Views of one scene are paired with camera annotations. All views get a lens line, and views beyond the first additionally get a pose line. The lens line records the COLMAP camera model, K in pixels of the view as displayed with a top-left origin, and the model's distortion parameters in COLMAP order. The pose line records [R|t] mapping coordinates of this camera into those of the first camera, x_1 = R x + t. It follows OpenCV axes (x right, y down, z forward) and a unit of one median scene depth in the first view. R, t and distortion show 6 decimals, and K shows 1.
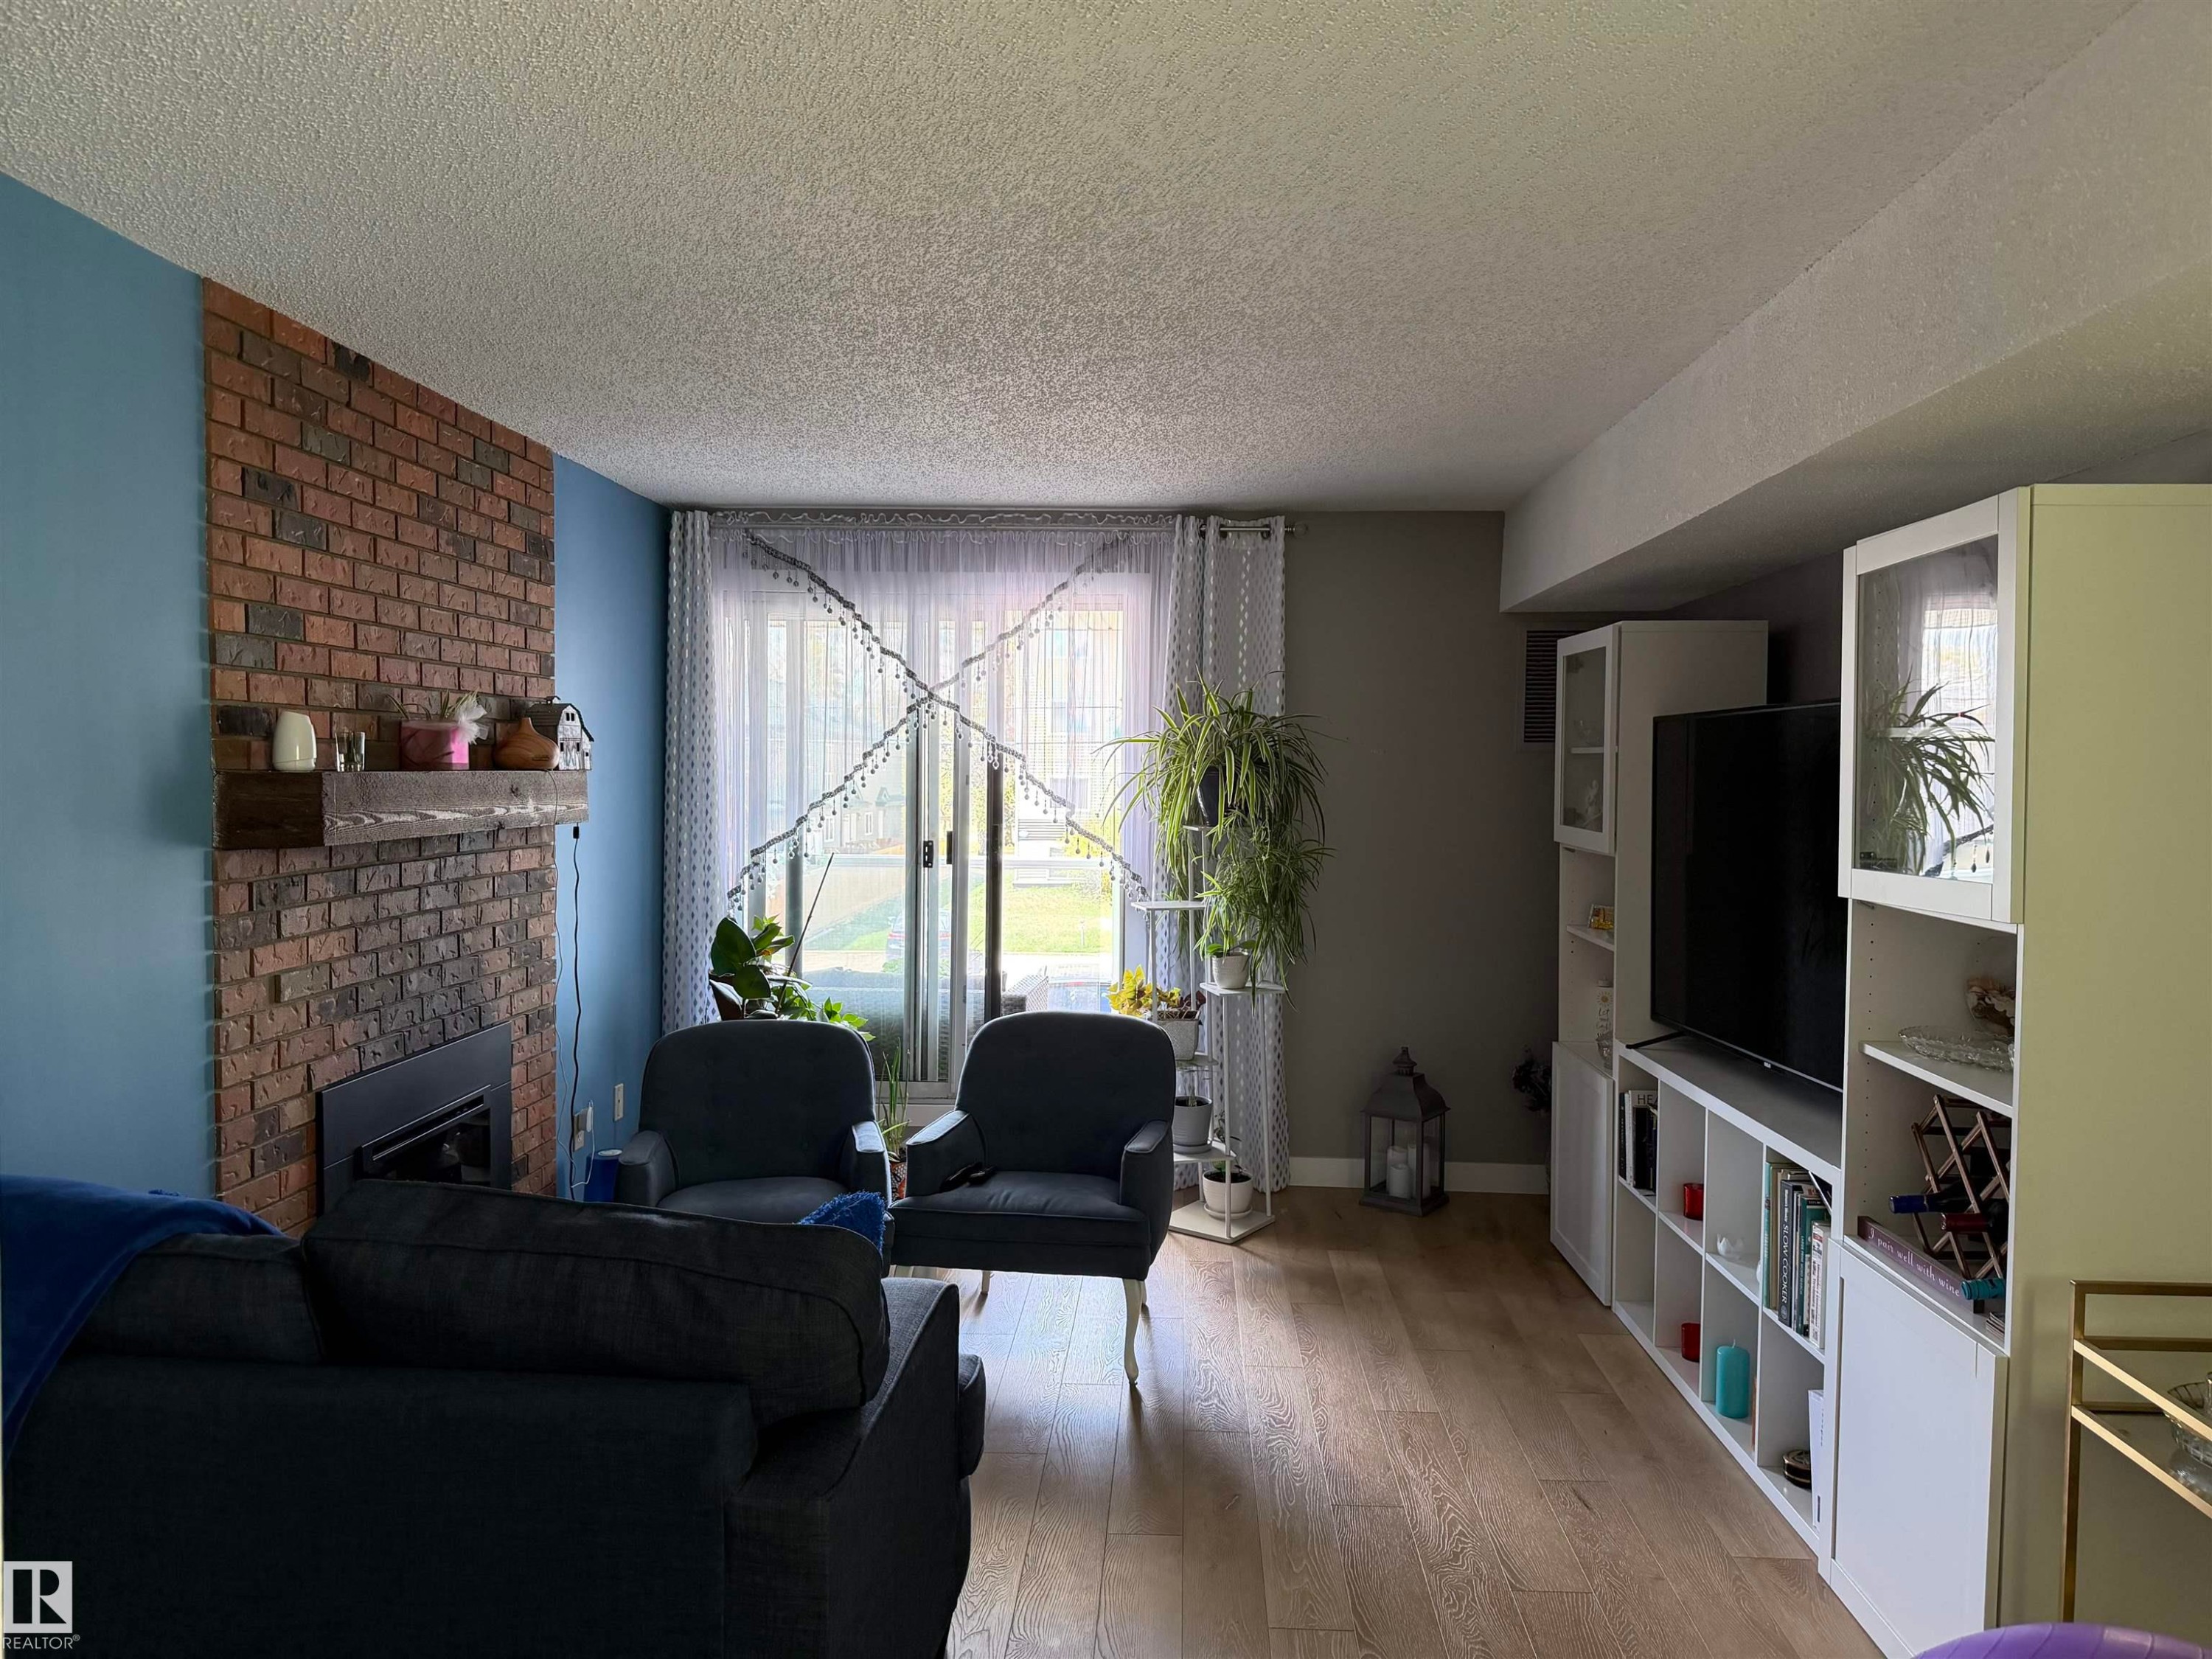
lens RADIAL K [[1593.1, 0, 1106.0], [0, 1593.1, 829.5], [0, 0, 1]] dist [0.167875, 0.000225]
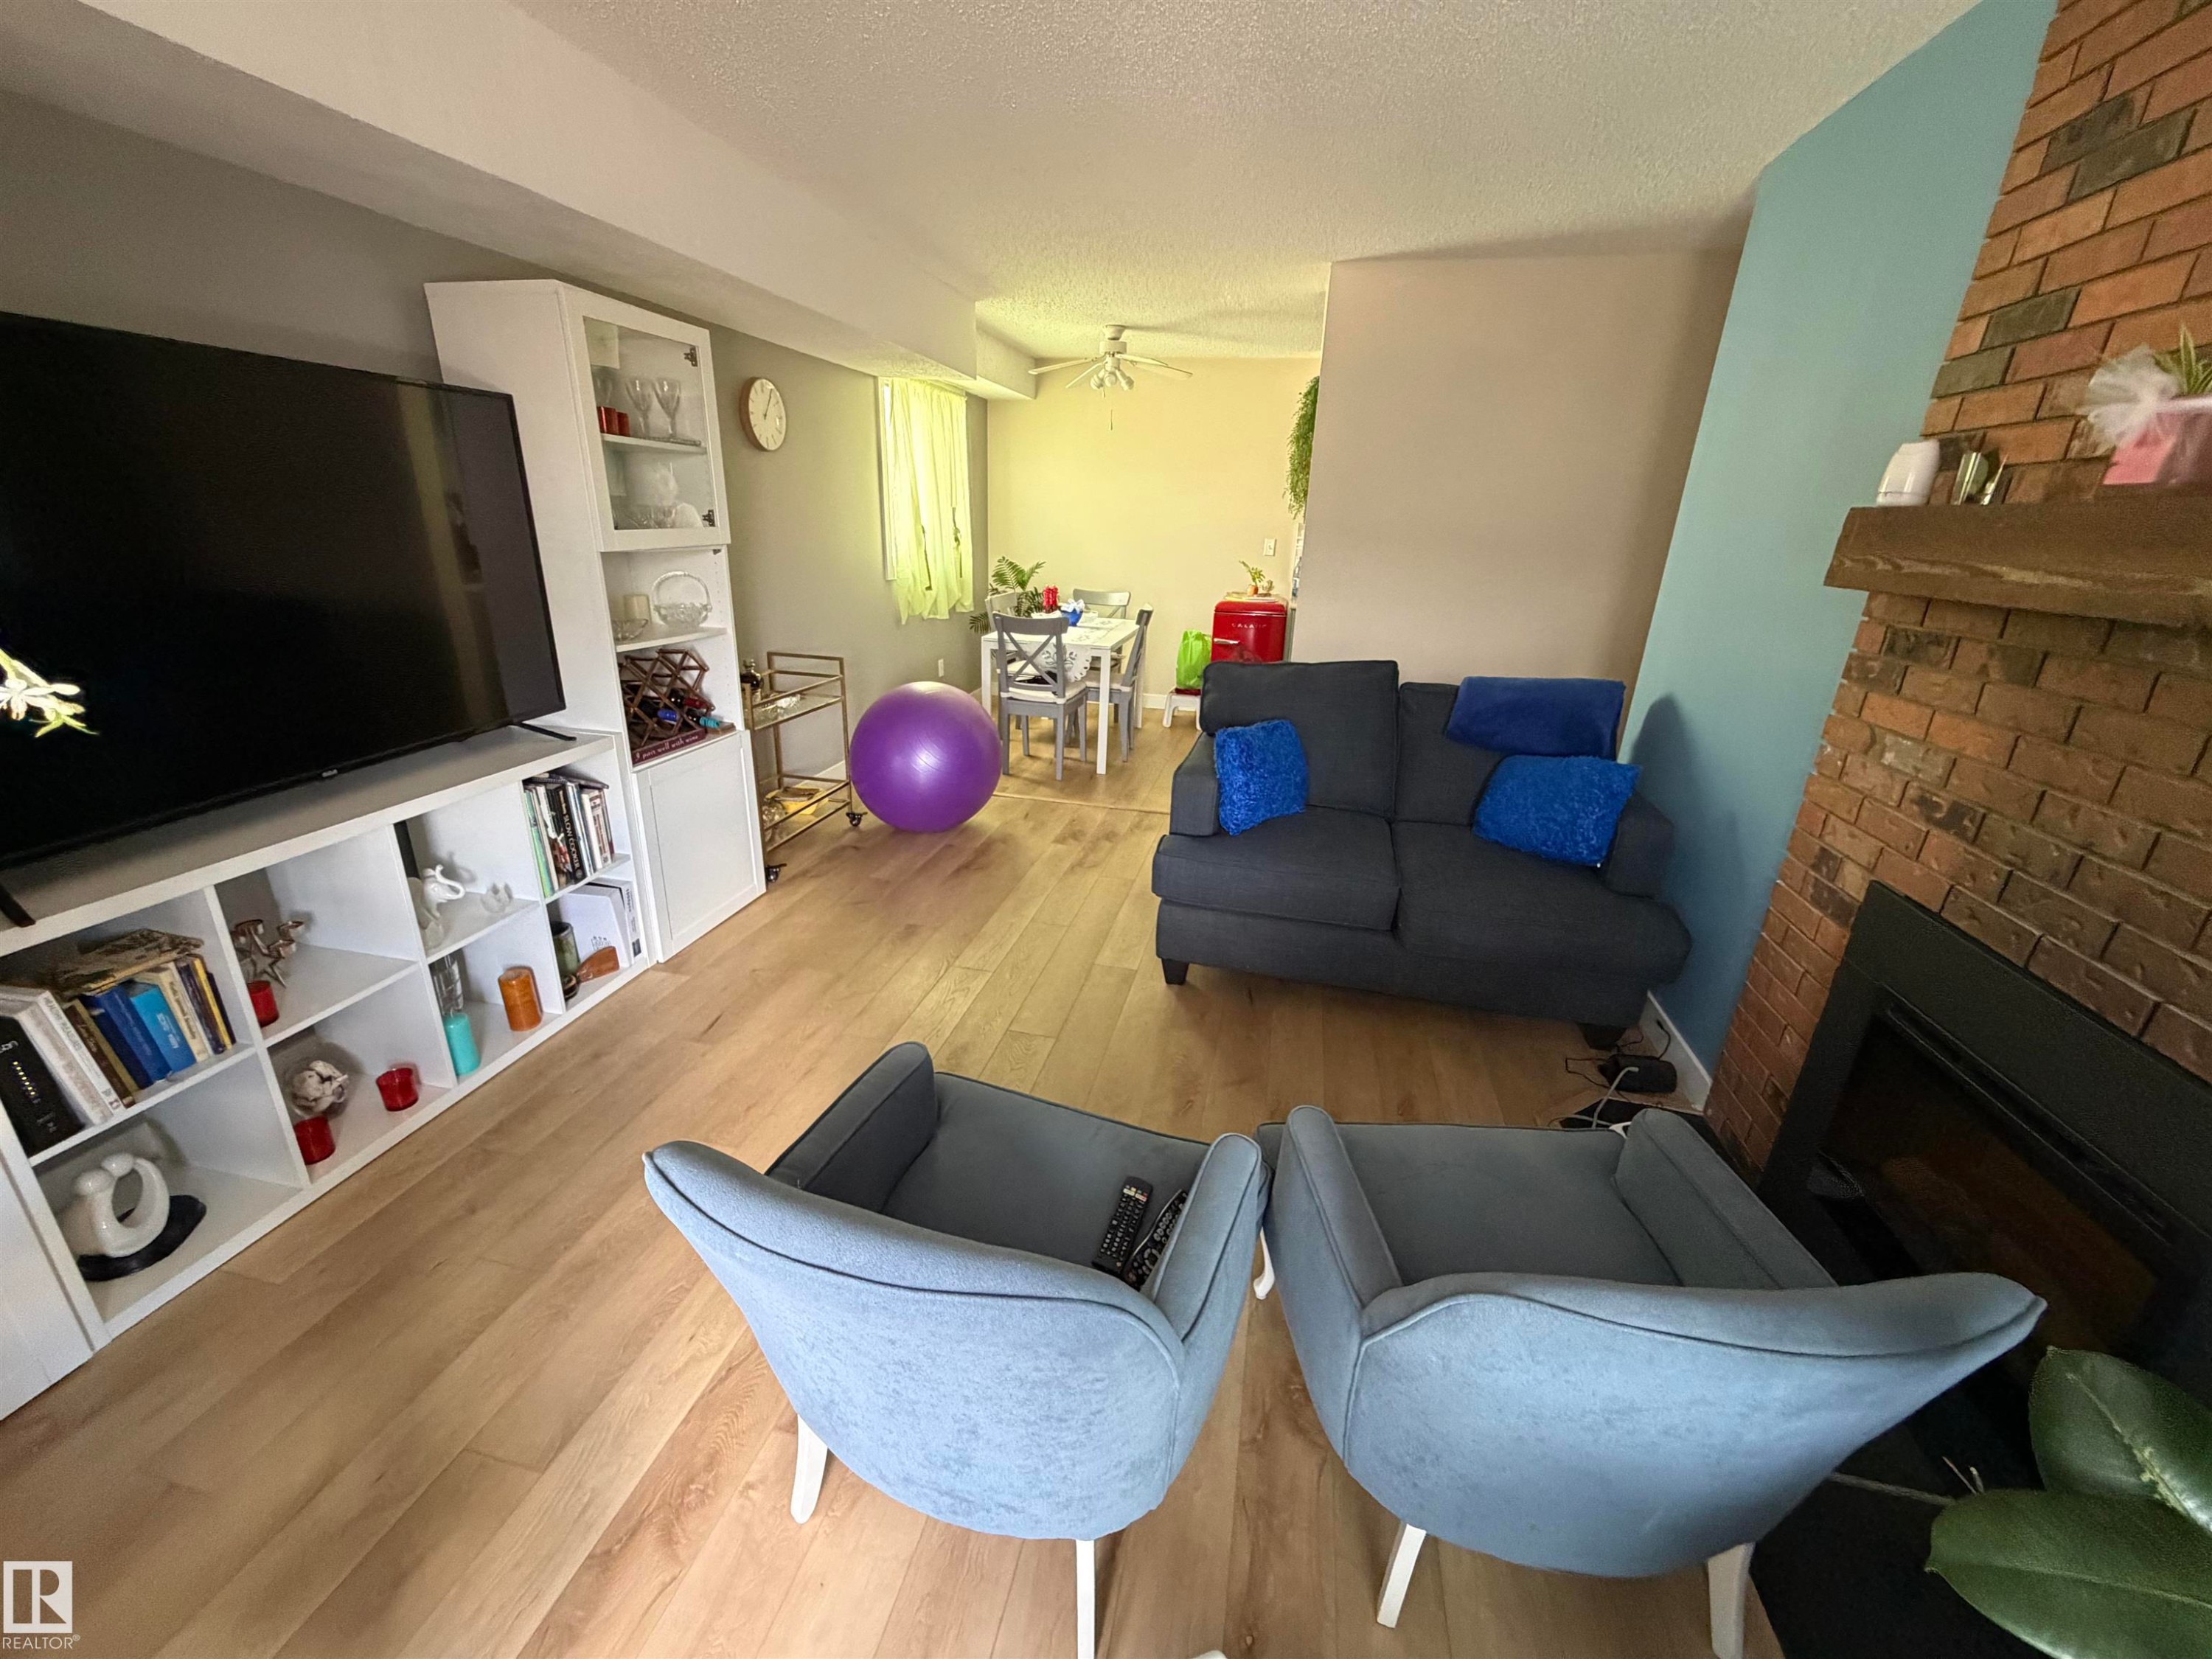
lens RADIAL K [[891.7, 0, 1106.0], [0, 891.7, 829.5], [0, 0, 1]] dist [-0.000472, 0.000010]
pose [[-0.985426, -0.092761, 0.142583, -0.085328], [-0.033716, 0.928106, 0.370786, -0.024480], [-0.166727, 0.360575, -0.917708, 1.038209]]
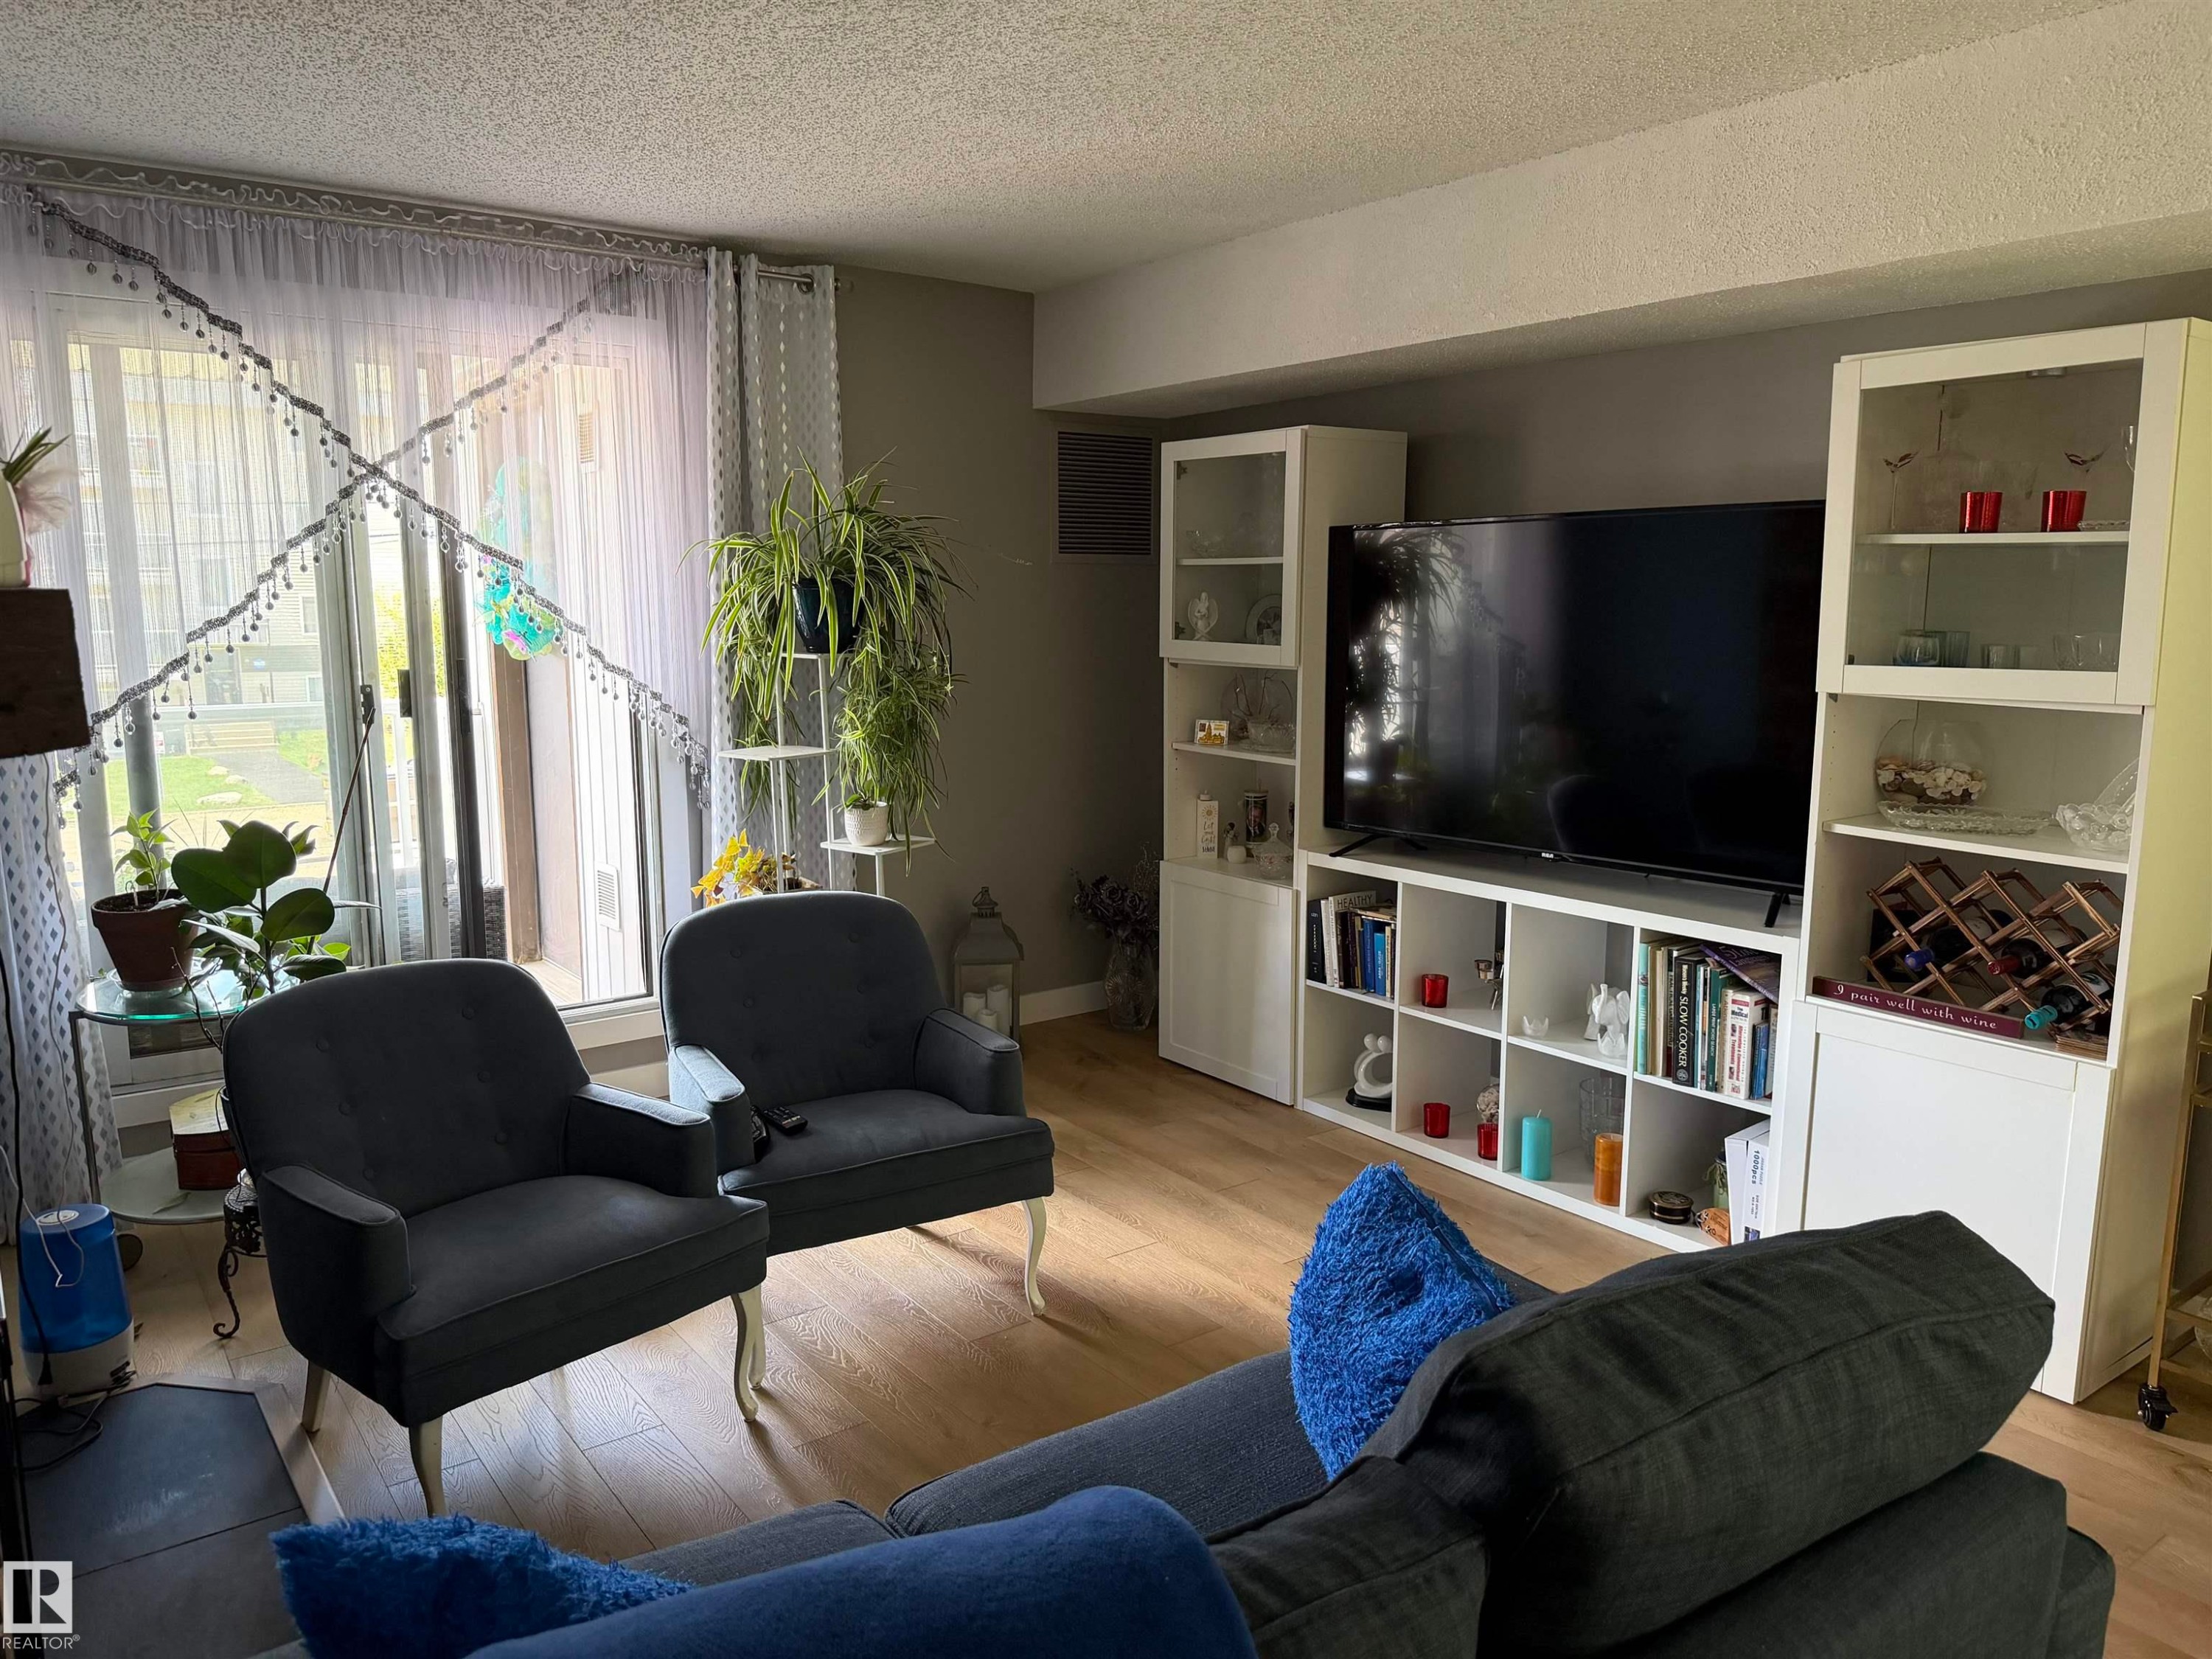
lens RADIAL K [[1542.9, 0, 1101.0], [0, 1542.9, 869.3], [0, 0, 1]] dist [-0.005446, -0.008126]
pose [[0.773276, -0.119017, 0.622800, -0.333534], [0.029524, 0.987919, 0.152133, -0.007265], [-0.633382, -0.099253, 0.767448, 0.301261]]
